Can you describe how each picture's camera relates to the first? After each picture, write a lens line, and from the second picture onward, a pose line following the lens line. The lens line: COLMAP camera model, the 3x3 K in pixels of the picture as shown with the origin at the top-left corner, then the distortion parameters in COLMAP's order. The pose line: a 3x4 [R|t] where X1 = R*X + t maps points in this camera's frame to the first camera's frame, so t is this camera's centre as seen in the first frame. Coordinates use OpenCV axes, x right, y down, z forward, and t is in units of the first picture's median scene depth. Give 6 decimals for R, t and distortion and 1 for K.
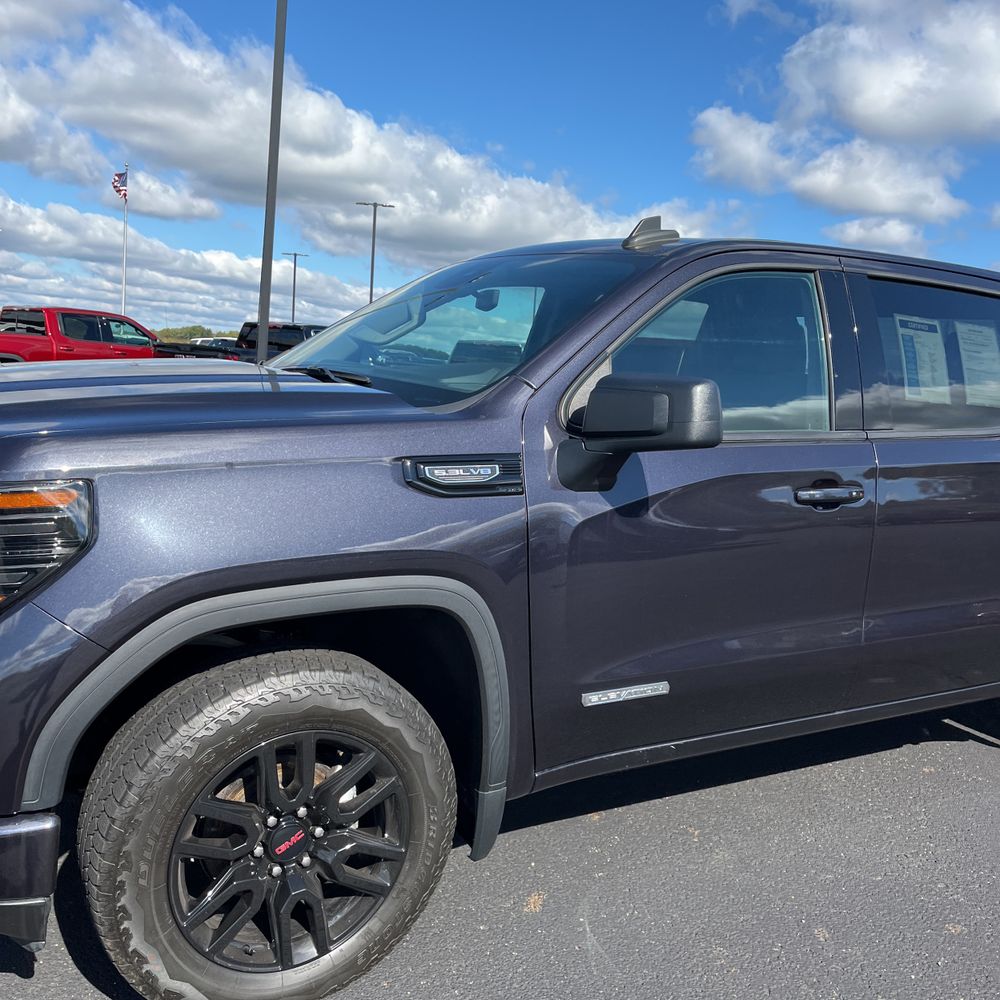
lens RADIAL K [[1050.2, 0, 500.0], [0, 1050.2, 500.0], [0, 0, 1]] dist [-0.002991, -0.016120]
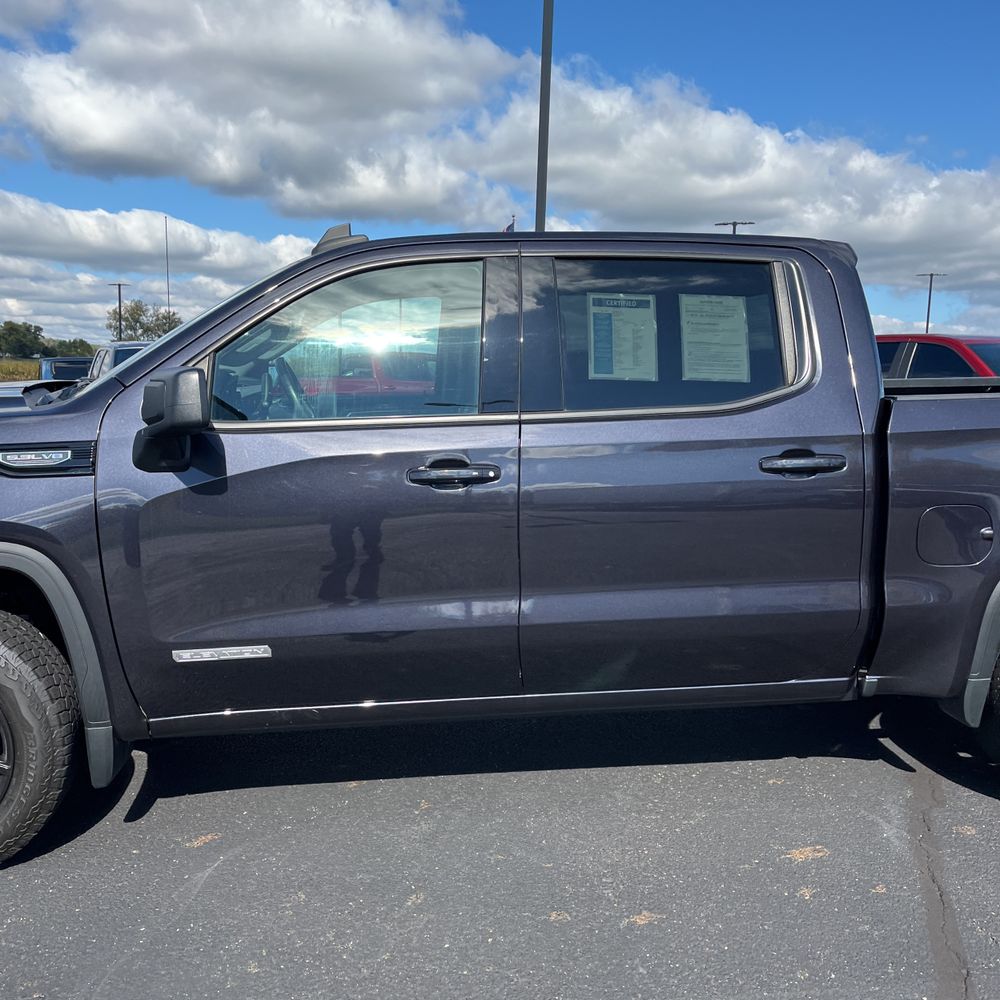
lens RADIAL K [[1067.0, 0, 486.5], [0, 1067.0, 499.7], [0, 0, 1]] dist [0.016675, -0.008492]
pose [[0.915148, -0.020816, -0.402580, 0.599656], [0.009643, 0.999510, -0.029763, 0.039597], [0.403003, 0.023355, 0.914901, 0.041788]]
